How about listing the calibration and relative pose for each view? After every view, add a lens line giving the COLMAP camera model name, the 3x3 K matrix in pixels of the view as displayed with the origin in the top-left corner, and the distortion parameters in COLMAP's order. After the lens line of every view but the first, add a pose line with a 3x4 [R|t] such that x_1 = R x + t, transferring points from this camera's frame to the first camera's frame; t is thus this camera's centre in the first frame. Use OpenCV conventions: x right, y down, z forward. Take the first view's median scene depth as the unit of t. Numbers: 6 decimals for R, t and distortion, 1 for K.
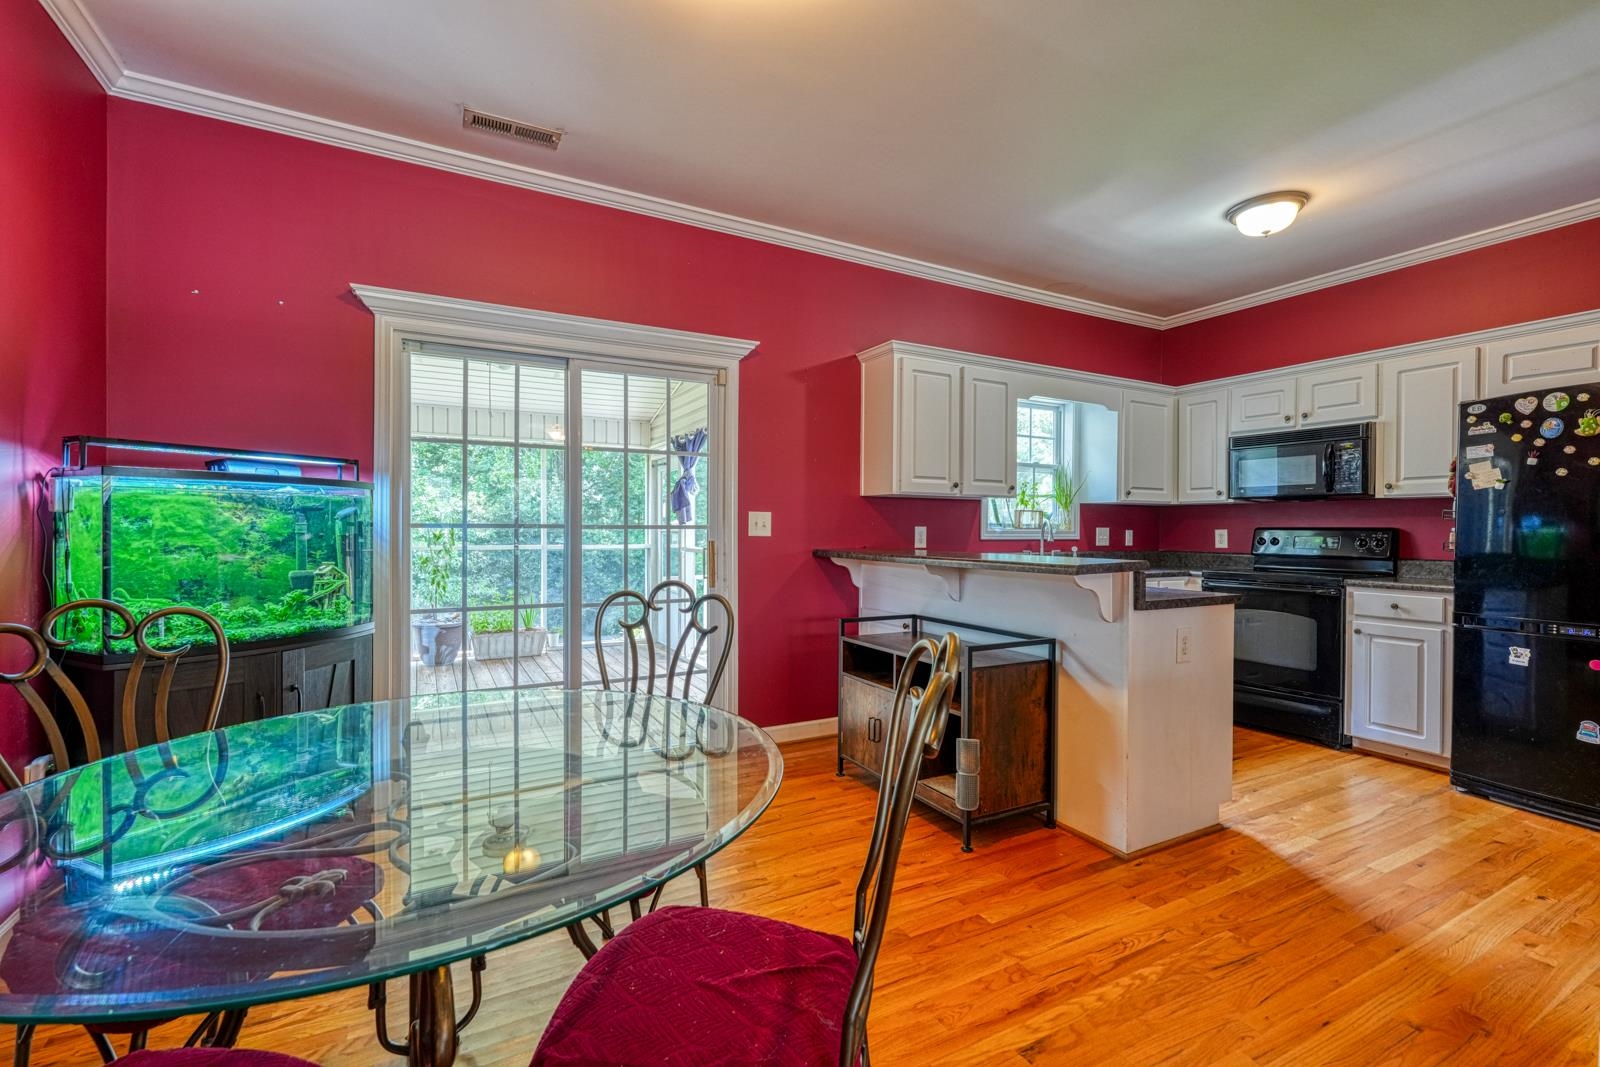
lens RADIAL K [[696.8, 0, 803.4], [0, 696.8, 534.6], [0, 0, 1]] dist [0.004553, 0.000060]
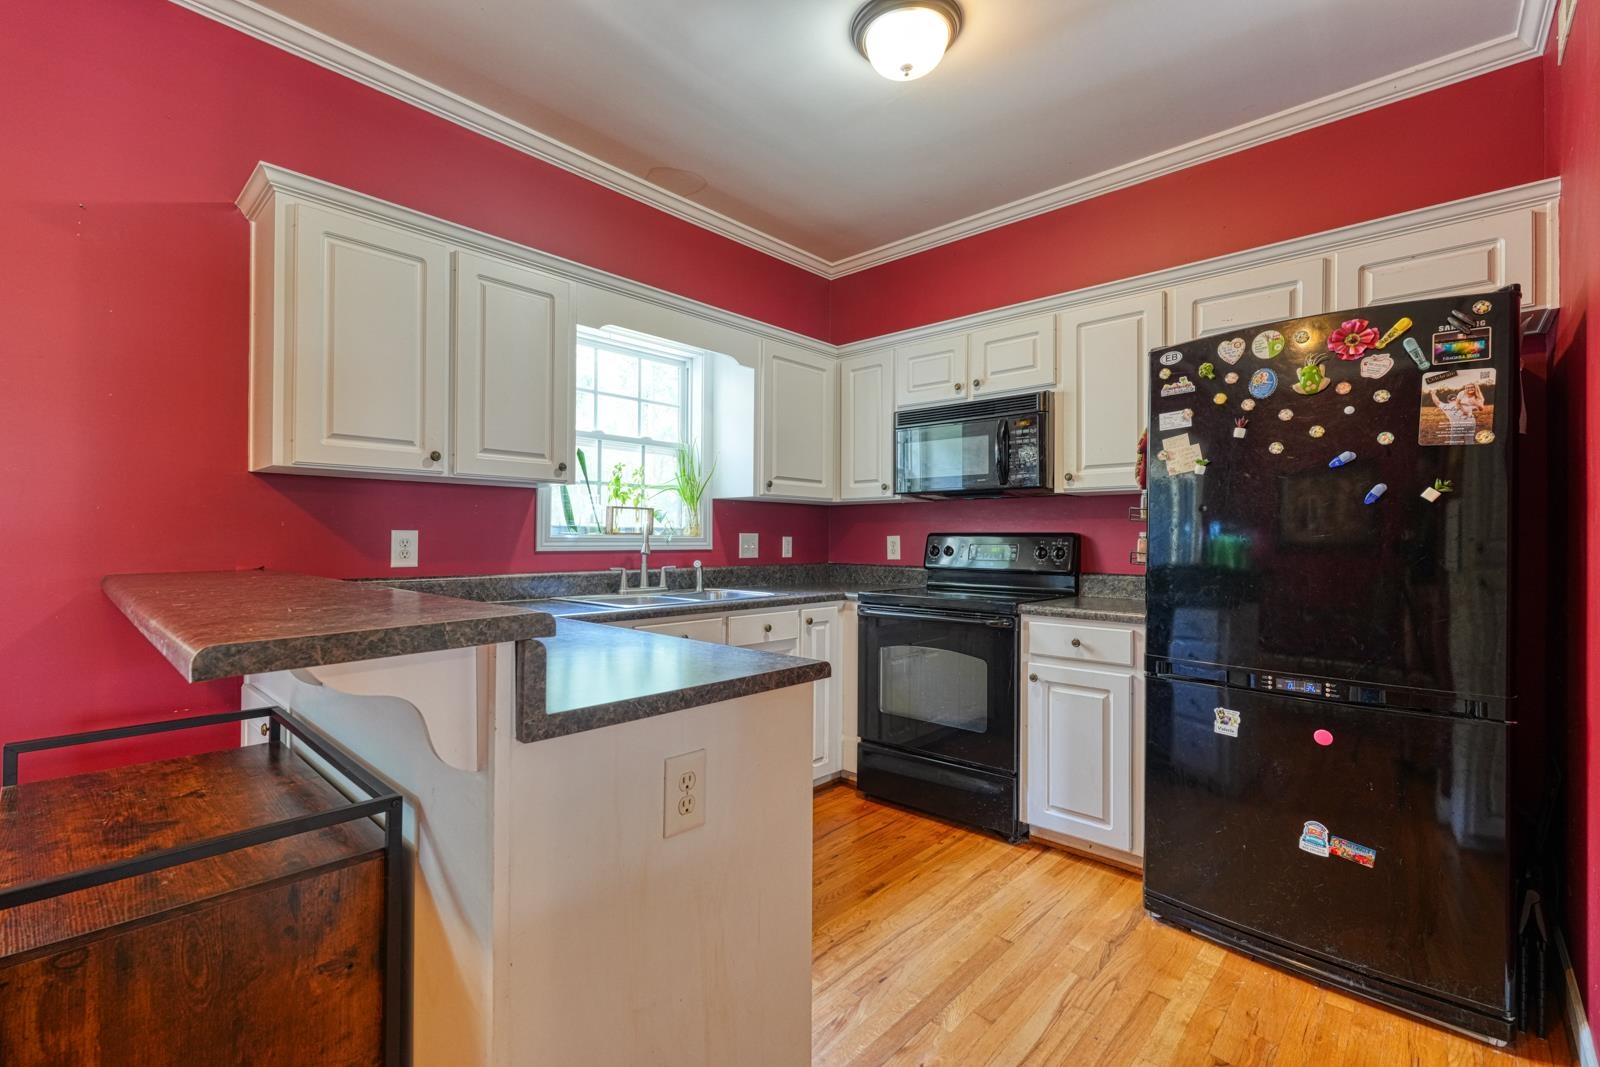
lens RADIAL K [[696.8, 0, 800.6], [0, 696.8, 534.7], [0, 0, 1]] dist [0.004553, 0.000060]
pose [[0.948841, -0.000038, 0.315755, 0.332257], [0.003586, 0.999937, -0.010656, -0.000747], [-0.315735, 0.011243, 0.948781, 0.386418]]
